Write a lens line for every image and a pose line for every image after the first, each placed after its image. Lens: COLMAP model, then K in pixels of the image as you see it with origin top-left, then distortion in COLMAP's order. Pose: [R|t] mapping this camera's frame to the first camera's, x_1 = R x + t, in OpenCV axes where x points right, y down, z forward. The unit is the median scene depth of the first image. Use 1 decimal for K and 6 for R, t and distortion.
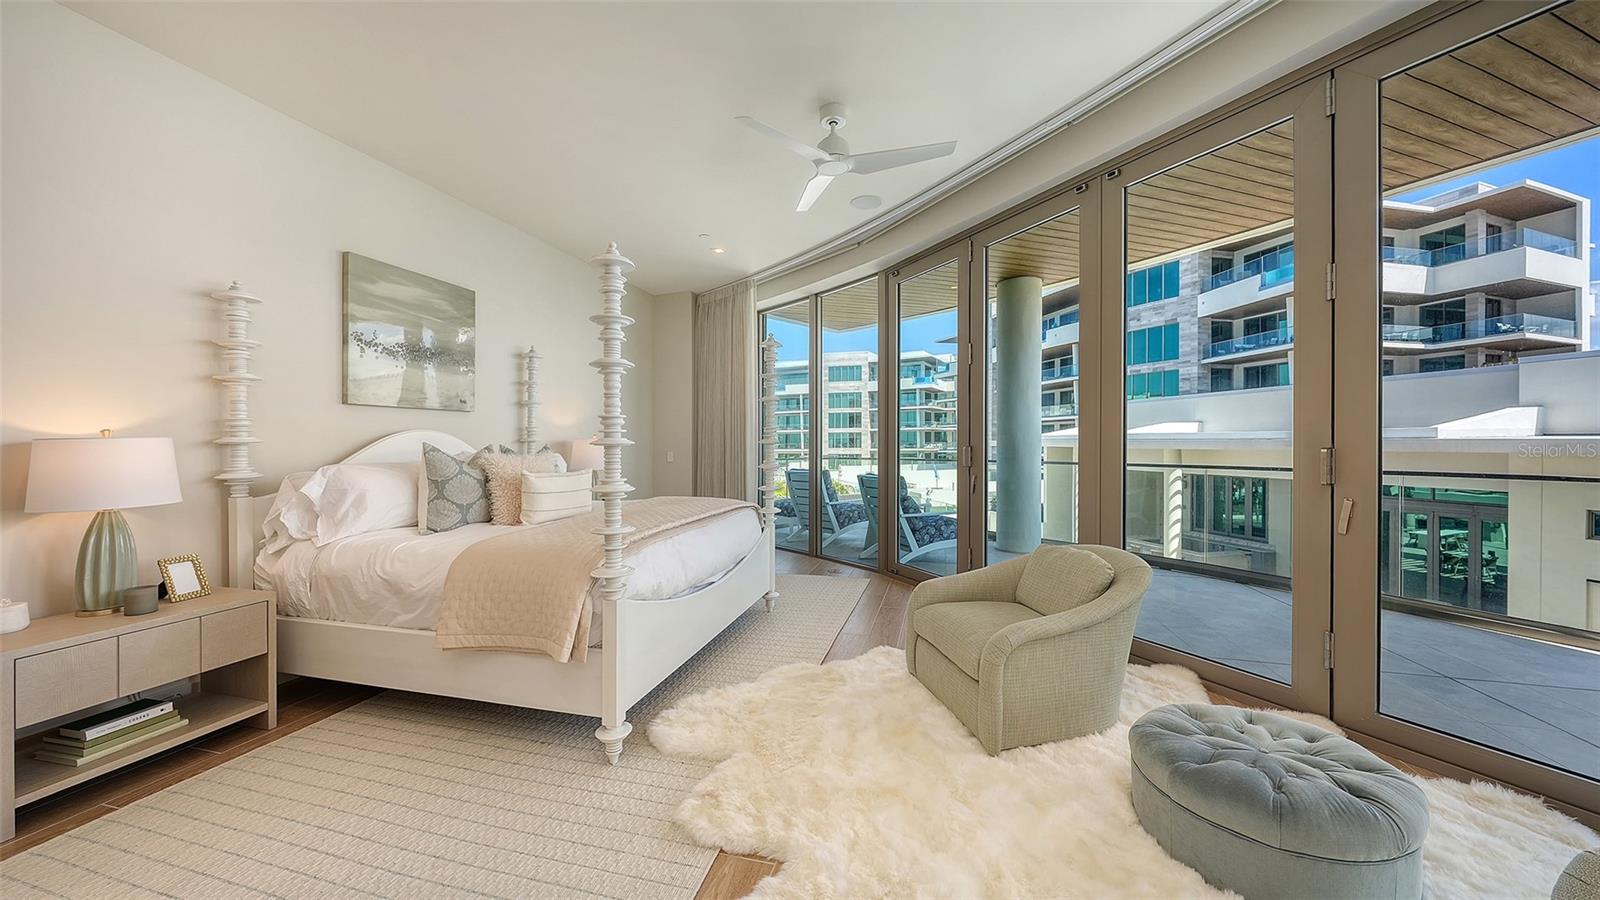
lens RADIAL K [[545.6, 0, 790.9], [0, 545.6, 446.7], [0, 0, 1]] dist [-0.000220, -0.000045]
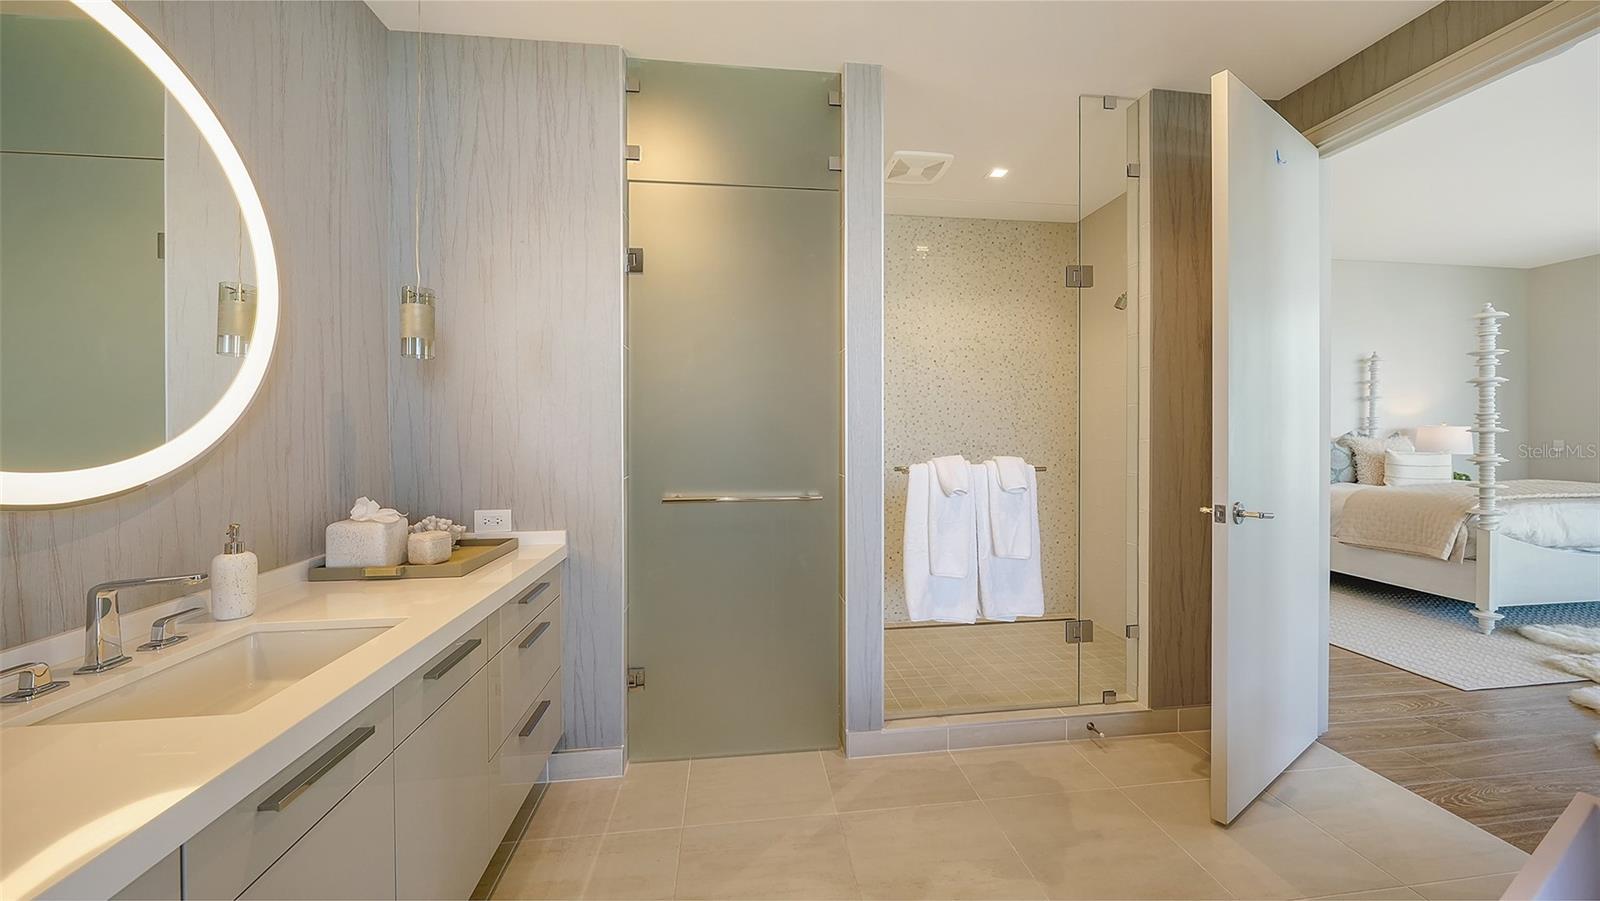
lens RADIAL K [[561.6, 0, 800.3], [0, 561.6, 430.7], [0, 0, 1]] dist [-0.000374, -0.000086]
pose [[0.397348, 0.002327, -0.917665, 0.353787], [-0.004864, 0.999988, 0.000430, 0.002367], [0.917655, 0.004293, 0.397355, -1.391107]]
